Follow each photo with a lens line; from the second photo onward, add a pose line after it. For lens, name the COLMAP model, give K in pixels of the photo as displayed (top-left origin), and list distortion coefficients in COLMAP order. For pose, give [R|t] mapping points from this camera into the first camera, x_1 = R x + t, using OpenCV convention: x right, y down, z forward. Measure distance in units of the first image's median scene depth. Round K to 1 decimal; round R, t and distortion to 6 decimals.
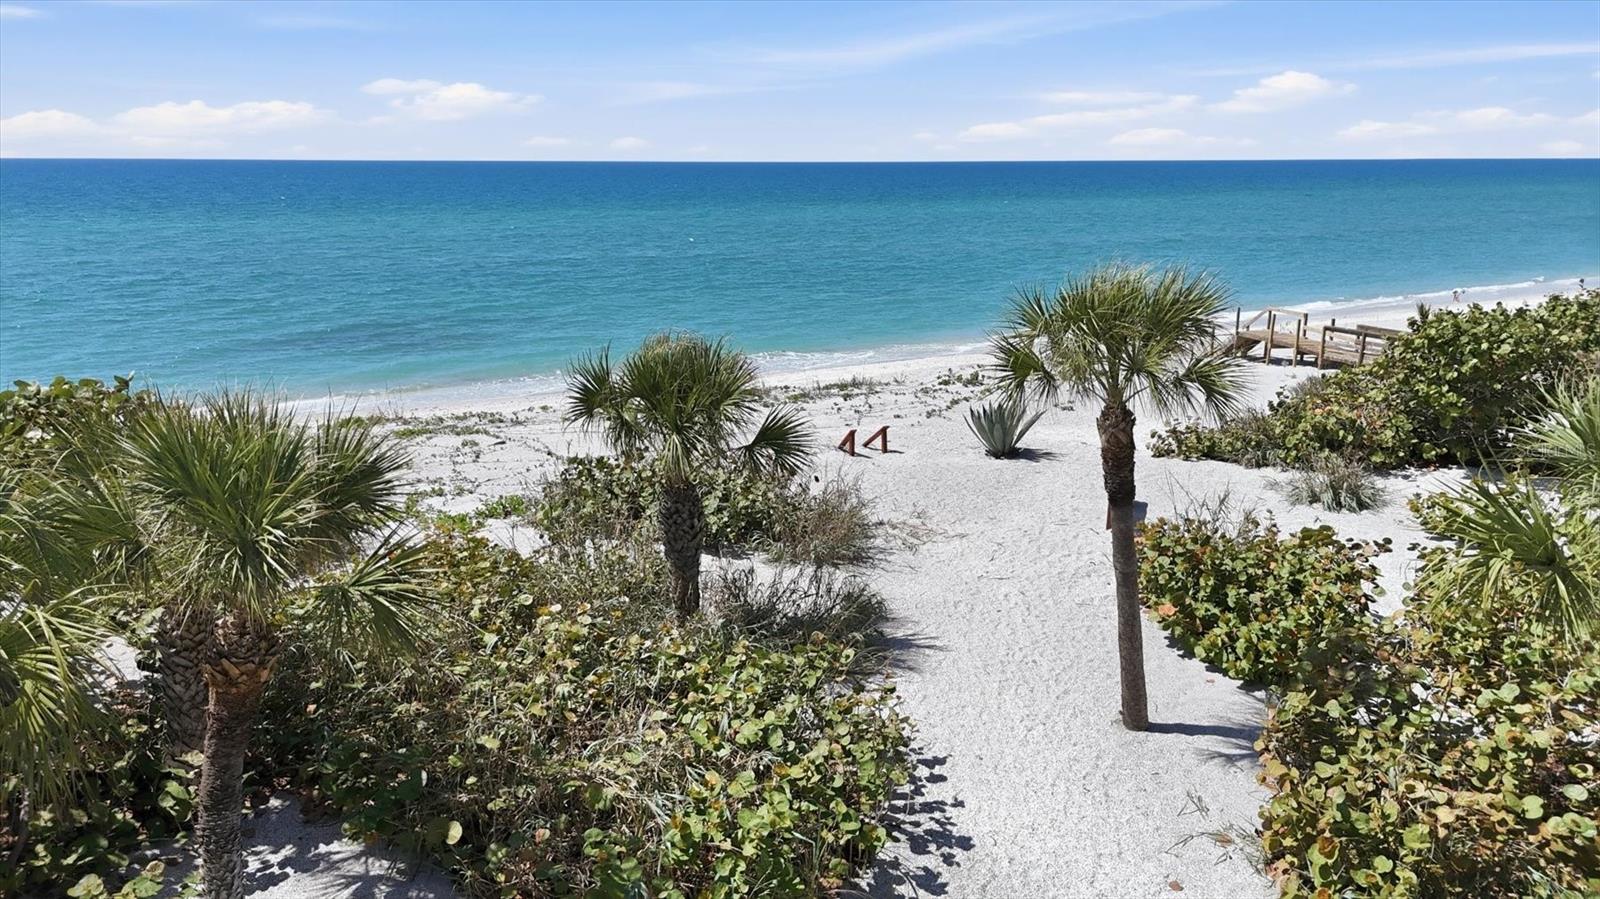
lens RADIAL K [[1174.8, 0, 800.0], [0, 1174.8, 449.5], [0, 0, 1]] dist [0.072934, -0.066989]
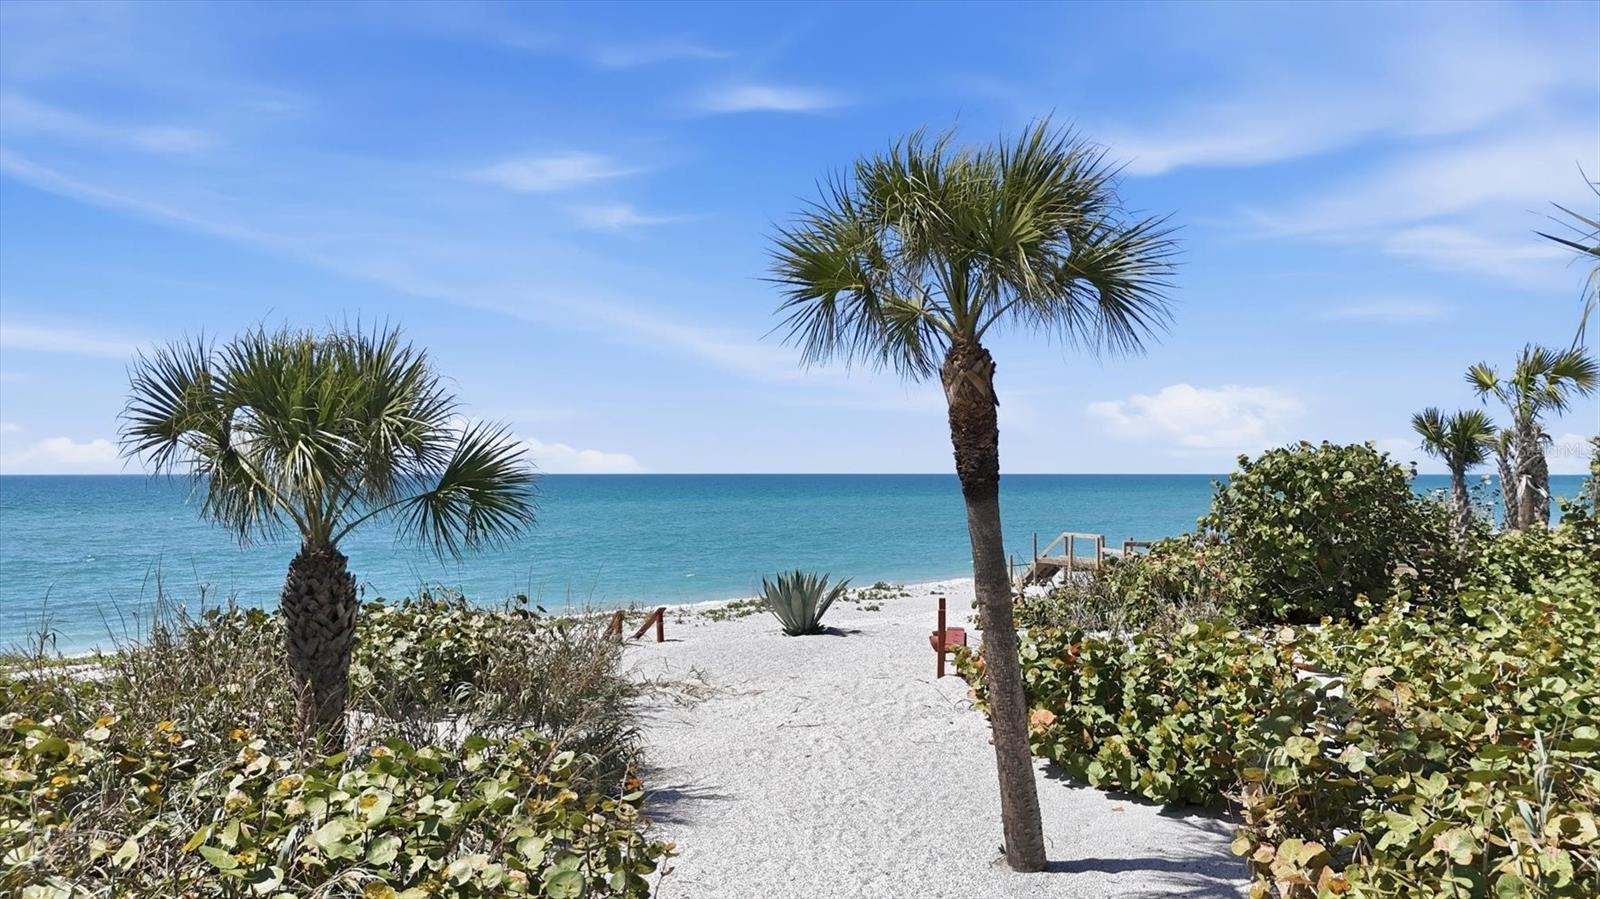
lens RADIAL K [[1174.8, 0, 800.0], [0, 1174.8, 449.5], [0, 0, 1]] dist [0.072934, -0.066989]
pose [[0.984955, 0.002572, 0.172792, 0.046789], [0.041819, 0.966622, -0.252769, 0.152332], [-0.167675, 0.256192, 0.951972, 0.315816]]
